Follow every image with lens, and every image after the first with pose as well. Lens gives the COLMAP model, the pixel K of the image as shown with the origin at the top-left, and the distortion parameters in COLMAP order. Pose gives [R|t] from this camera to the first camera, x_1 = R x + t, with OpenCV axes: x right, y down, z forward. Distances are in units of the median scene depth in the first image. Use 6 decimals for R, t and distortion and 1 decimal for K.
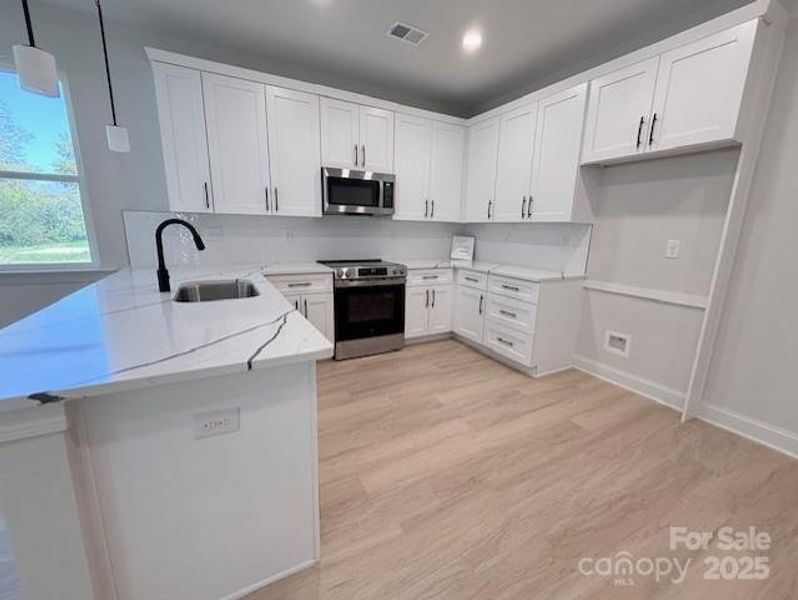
lens RADIAL K [[328.9, 0, 401.3], [0, 328.9, 299.4], [0, 0, 1]] dist [-0.000330, -0.000101]
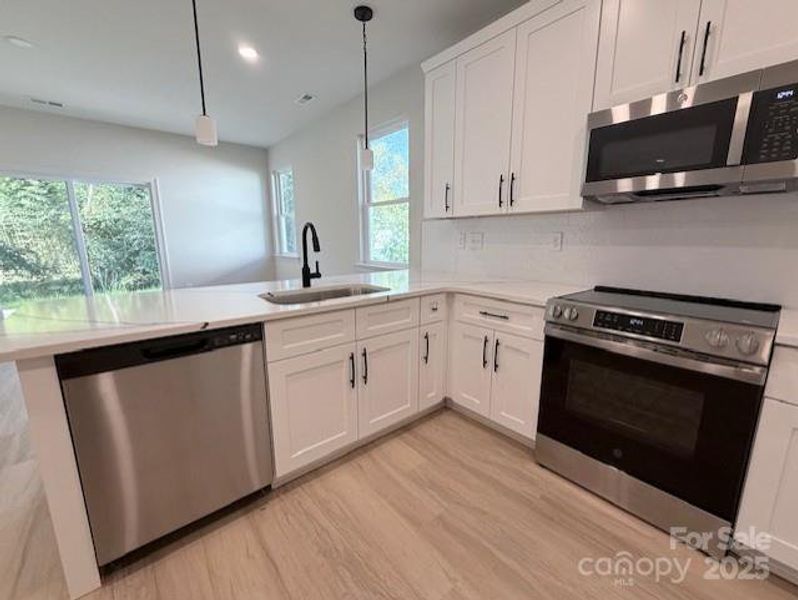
lens RADIAL K [[328.9, 0, 401.3], [0, 328.9, 299.4], [0, 0, 1]] dist [-0.000330, -0.000101]
pose [[0.202163, 0.158941, -0.966368, 0.265866], [-0.203220, 0.972074, 0.117365, -0.106605], [0.958035, 0.172659, 0.228818, 0.622779]]
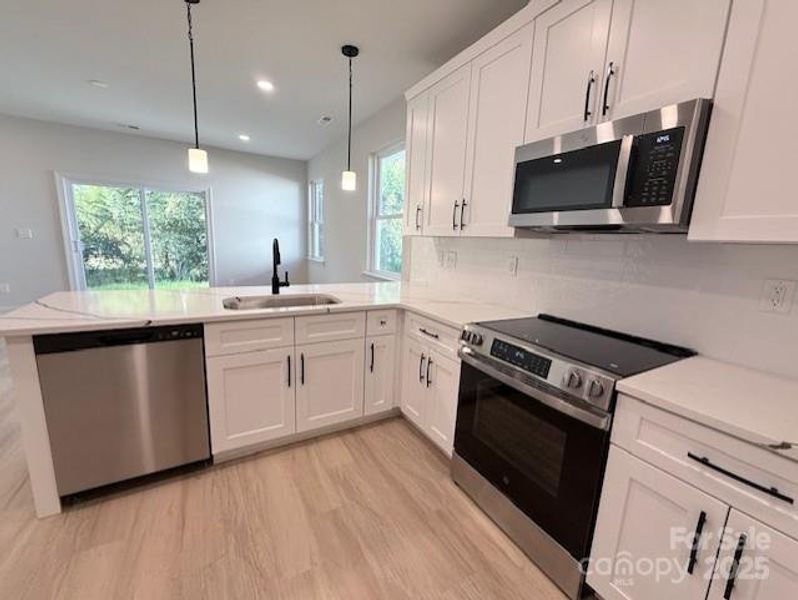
lens RADIAL K [[328.9, 0, 401.3], [0, 328.9, 299.4], [0, 0, 1]] dist [-0.000330, -0.000101]
pose [[0.025465, 0.153966, -0.987748, 0.339624], [-0.253814, 0.956687, 0.142581, -0.184109], [0.966918, 0.247073, 0.063441, 0.823477]]
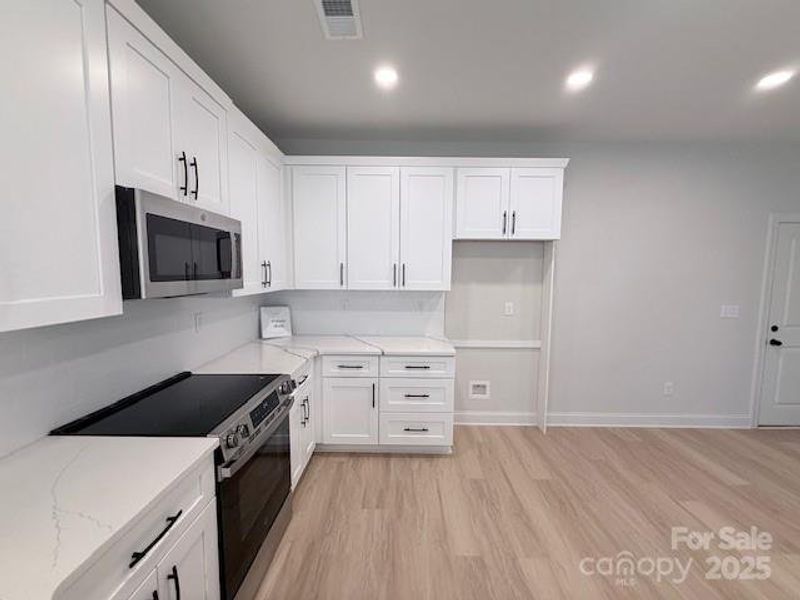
lens RADIAL K [[329.7, 0, 402.3], [0, 329.7, 299.4], [0, 0, 1]] dist [-0.000330, -0.000101]
pose [[0.482542, -0.092304, 0.870995, -0.422856], [0.187766, 0.982214, 0.000066, -0.213121], [-0.855510, 0.163511, 0.491291, 0.556040]]
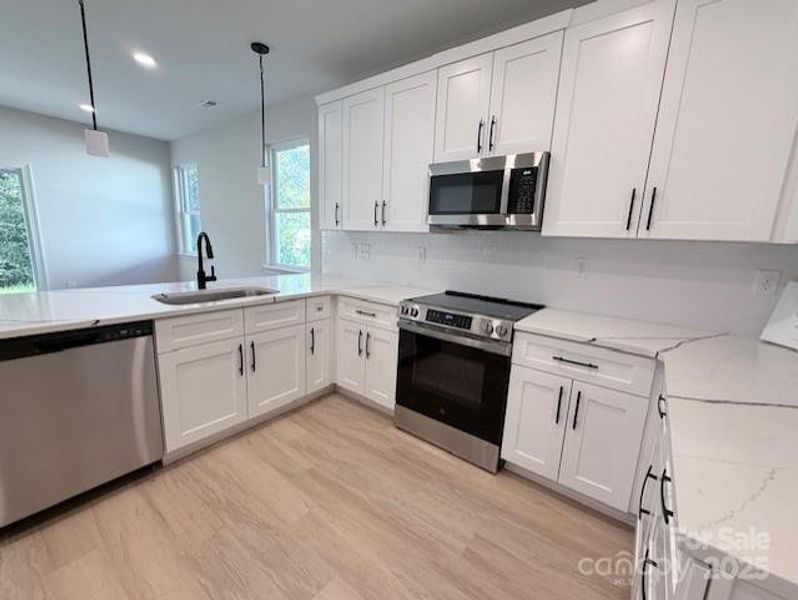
lens RADIAL K [[328.9, 0, 401.3], [0, 328.9, 299.4], [0, 0, 1]] dist [-0.000330, -0.000101]
pose [[0.407293, 0.159152, -0.899323, 0.434269], [-0.227930, 0.971254, 0.068655, -0.144461], [0.884398, 0.177020, 0.431861, 0.668875]]
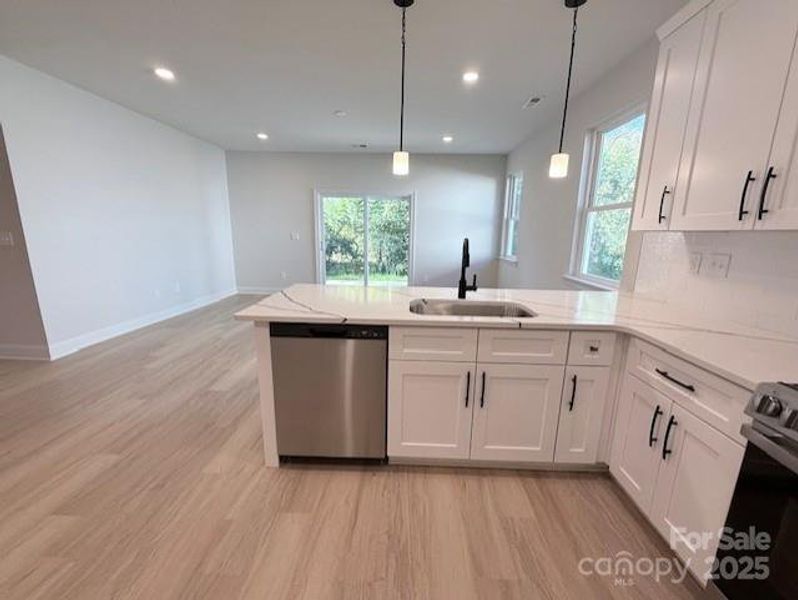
lens RADIAL K [[328.9, 0, 401.3], [0, 328.9, 299.4], [0, 0, 1]] dist [-0.000330, -0.000101]
pose [[-0.510465, 0.140123, -0.848405, 0.240527], [-0.214887, 0.934543, 0.283642, -0.183221], [0.832616, 0.327100, -0.446941, 0.794964]]
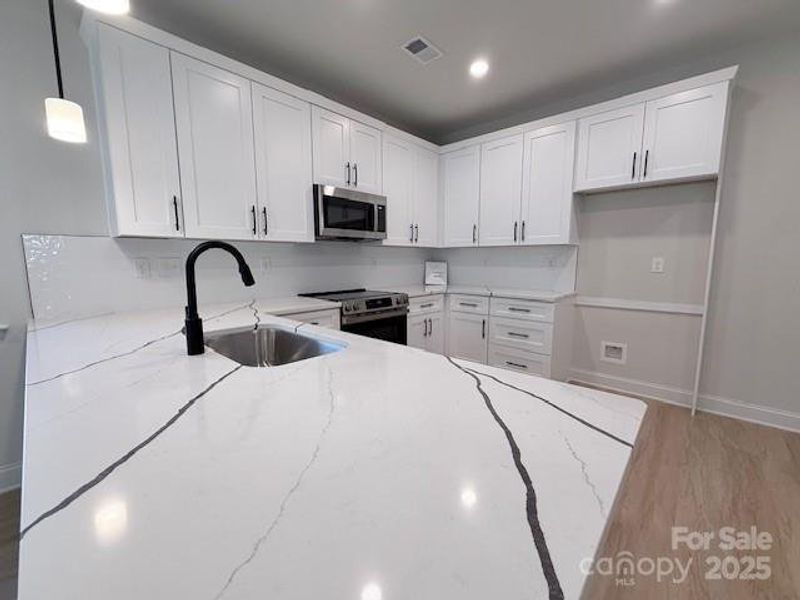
lens RADIAL K [[329.7, 0, 402.3], [0, 329.7, 299.4], [0, 0, 1]] dist [-0.000330, -0.000101]
pose [[0.945403, -0.065357, 0.319283, -0.315811], [0.092598, 0.993177, -0.070882, -0.026516], [-0.312472, 0.096577, 0.945005, 0.153199]]
